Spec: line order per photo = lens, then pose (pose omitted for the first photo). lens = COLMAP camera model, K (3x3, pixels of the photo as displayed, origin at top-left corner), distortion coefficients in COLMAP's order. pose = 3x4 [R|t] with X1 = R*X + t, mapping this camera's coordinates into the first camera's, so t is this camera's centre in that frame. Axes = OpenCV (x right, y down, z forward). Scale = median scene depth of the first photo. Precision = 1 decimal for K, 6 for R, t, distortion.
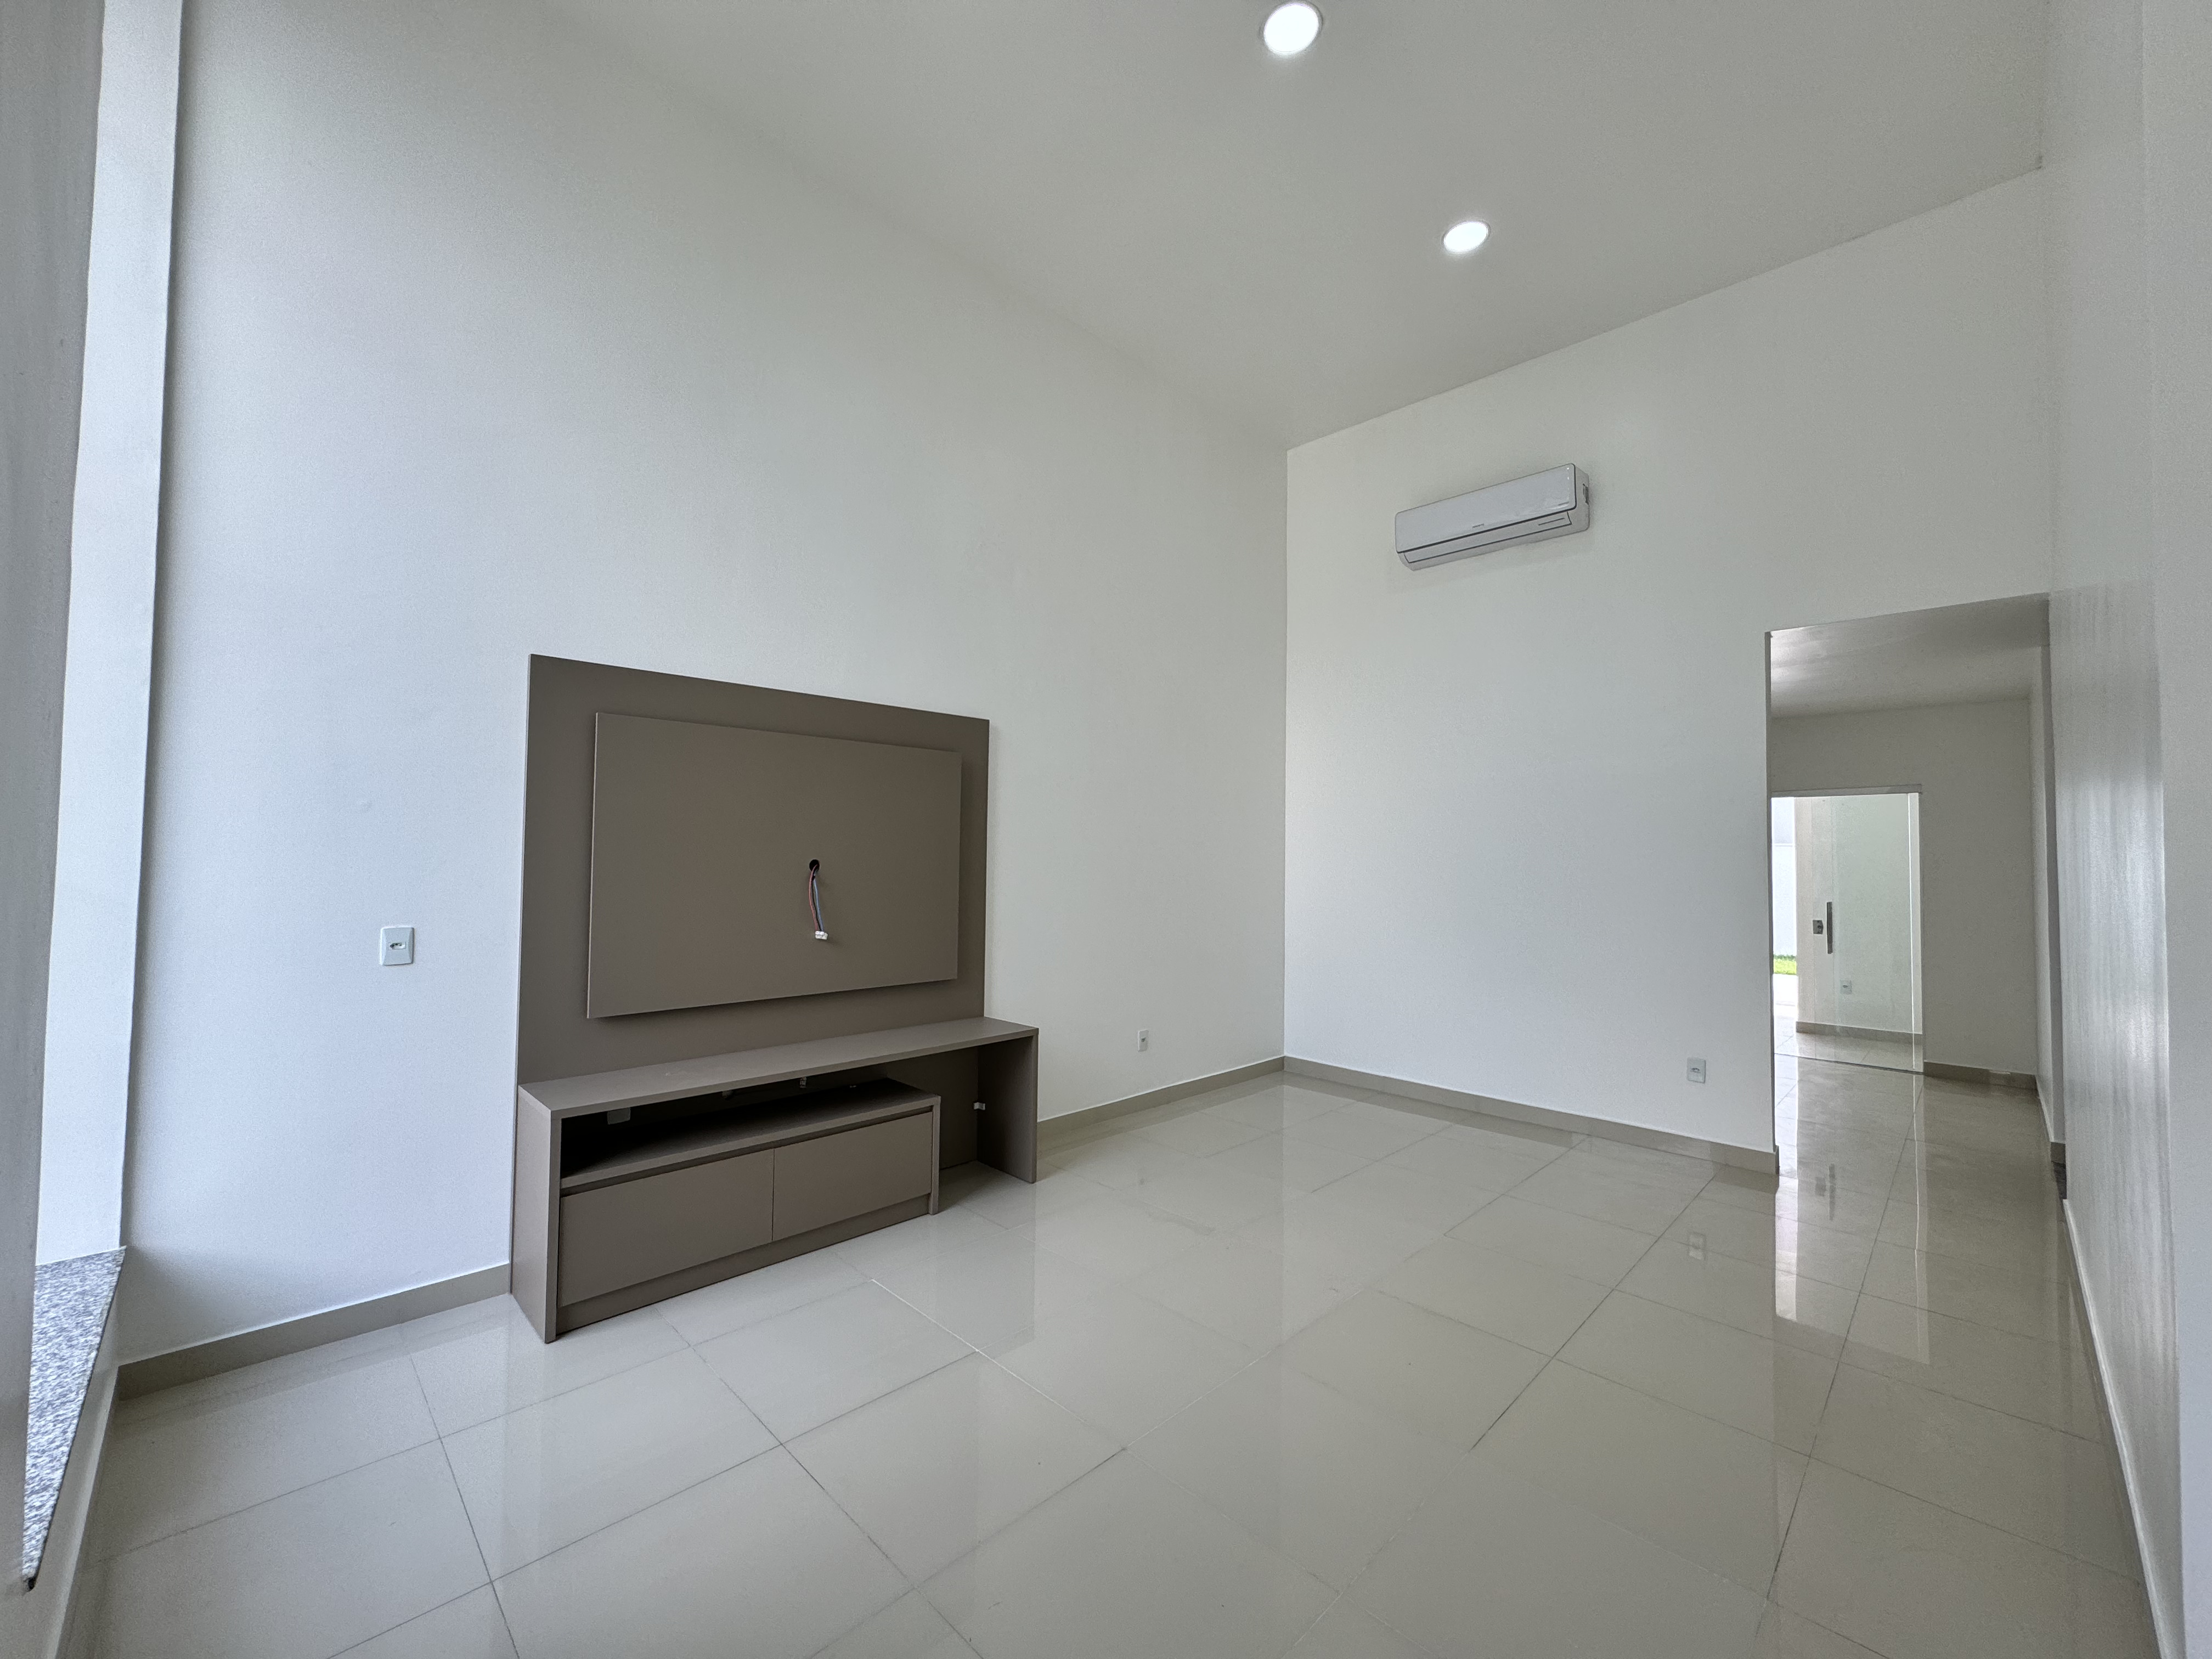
lens RADIAL K [[884.7, 0, 1097.7], [0, 884.7, 828.4], [0, 0, 1]] dist [-0.003753, 0.000525]
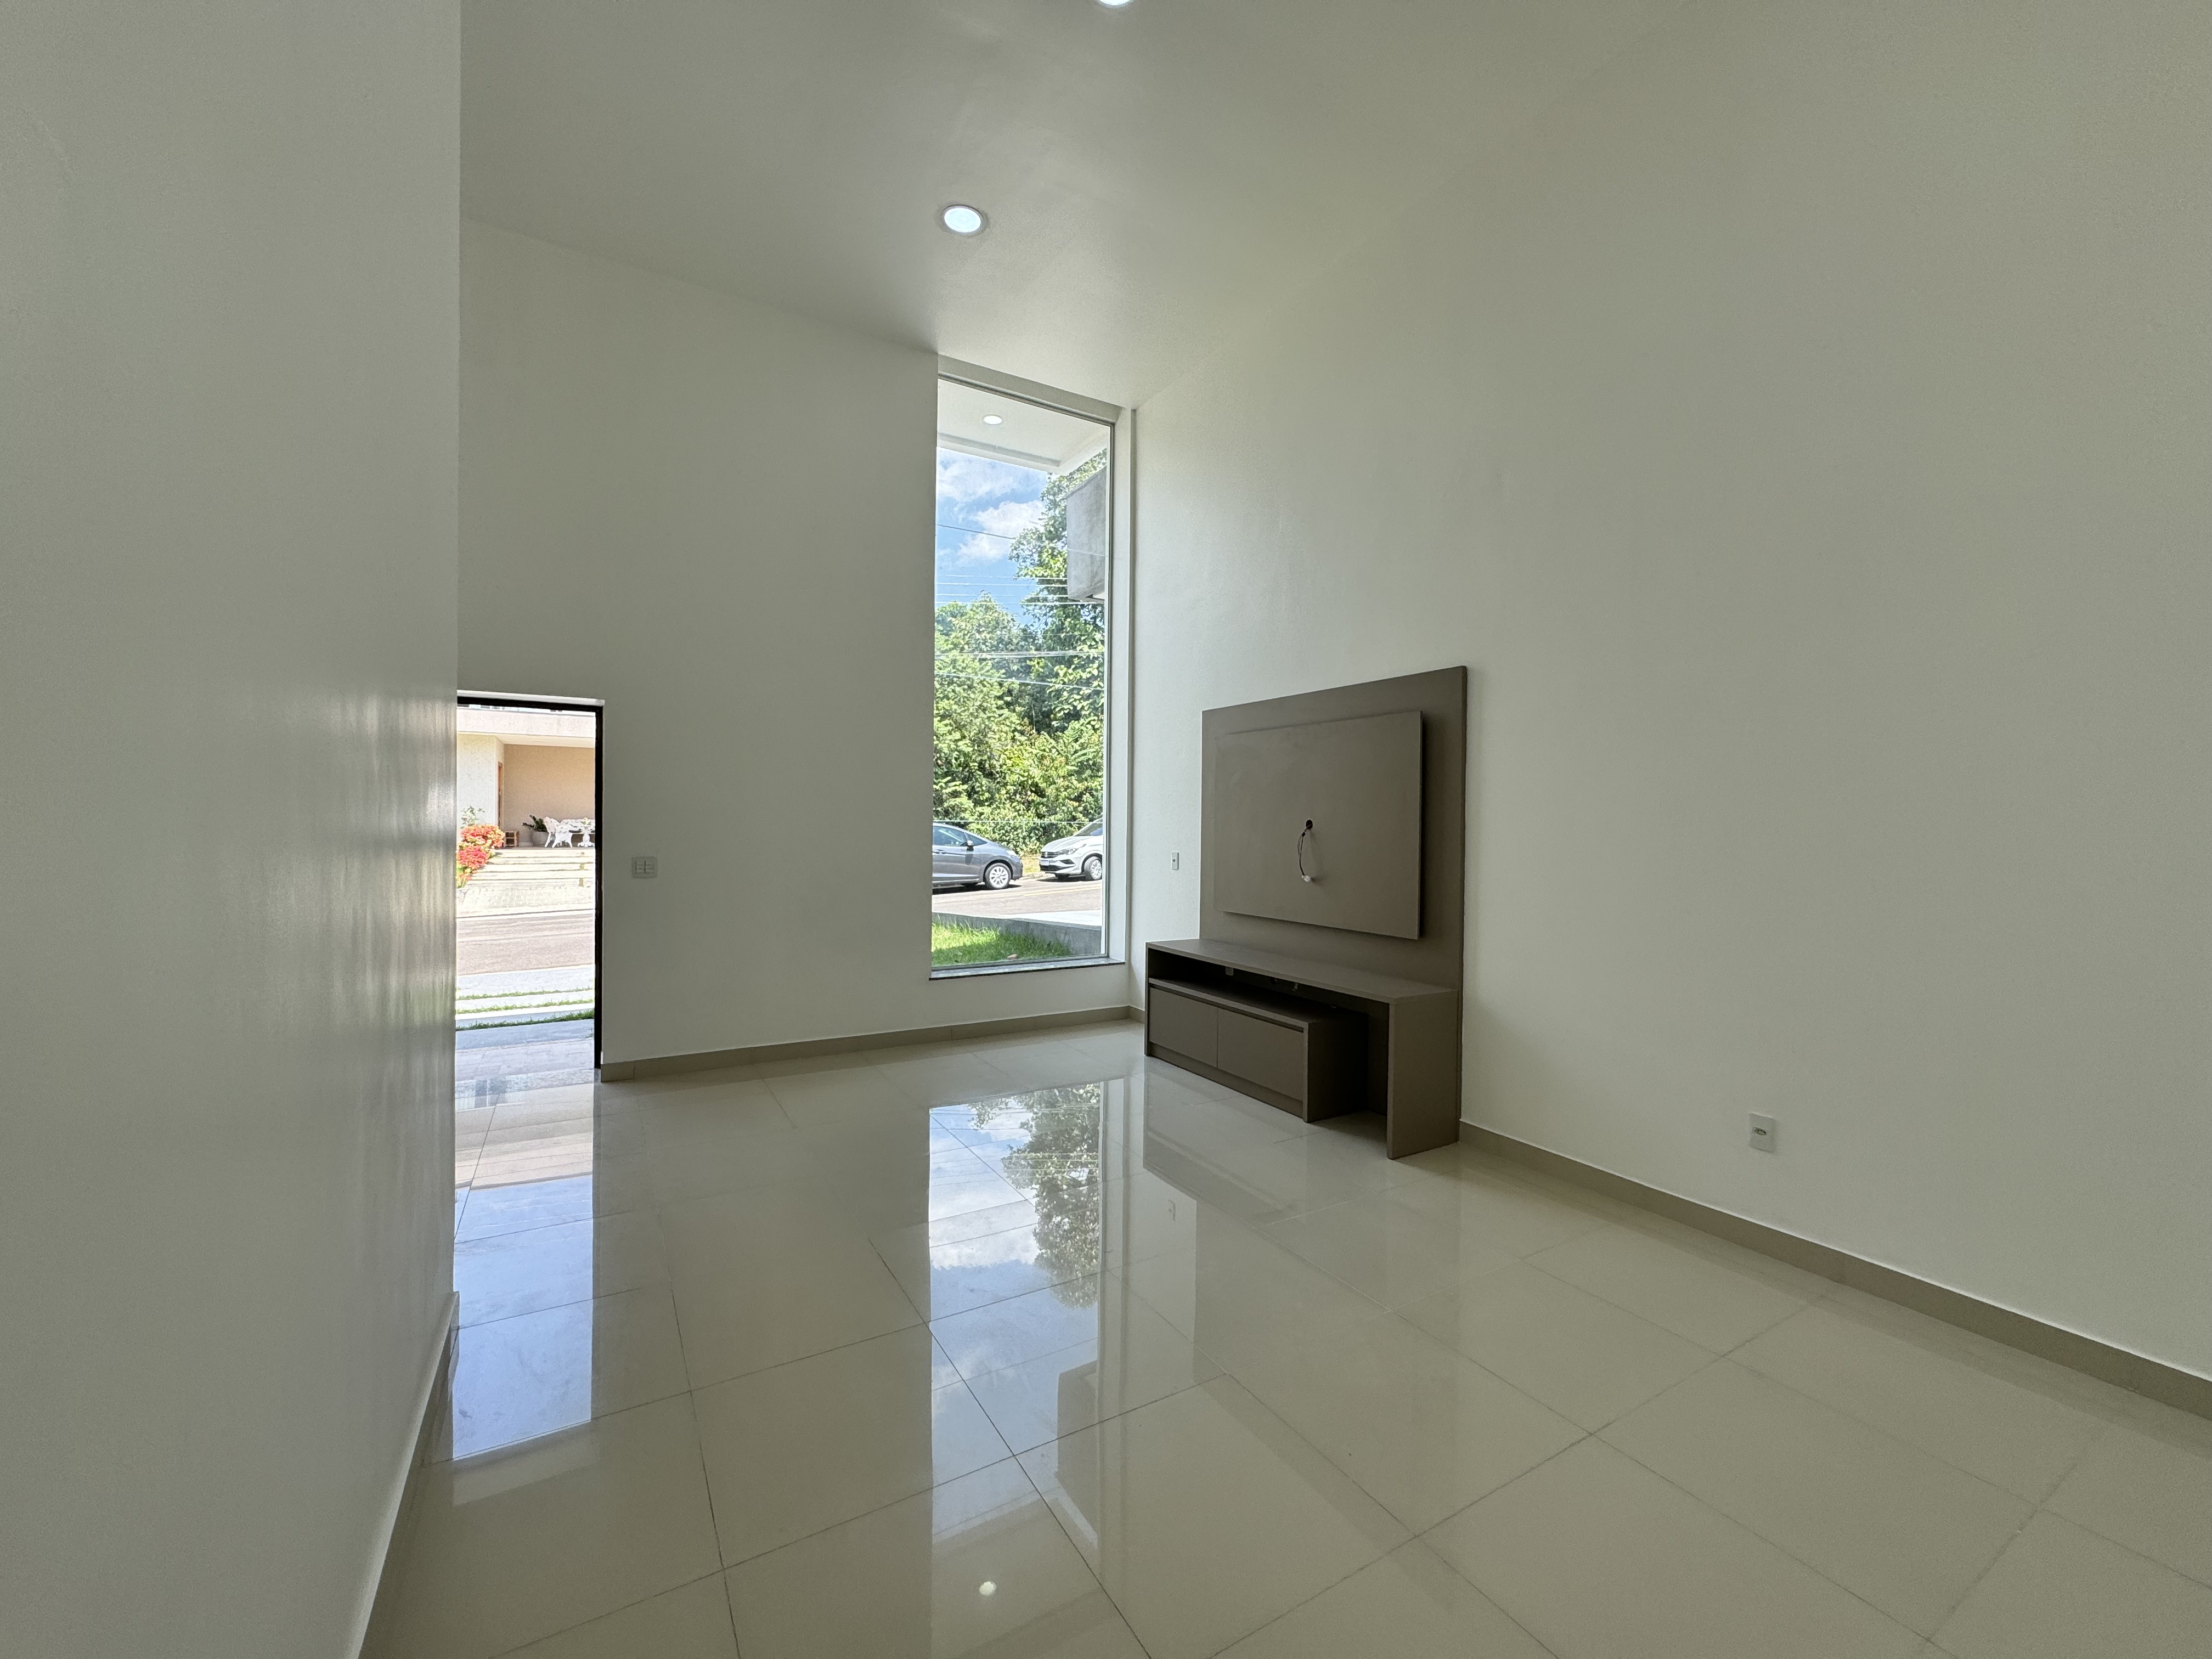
lens RADIAL K [[884.7, 0, 1097.7], [0, 884.7, 828.4], [0, 0, 1]] dist [-0.003753, 0.000525]
pose [[-0.250066, -0.003792, -0.968221, 1.013277], [0.019777, 0.999764, -0.009023, 0.053471], [0.968027, -0.021405, -0.249932, 1.029274]]
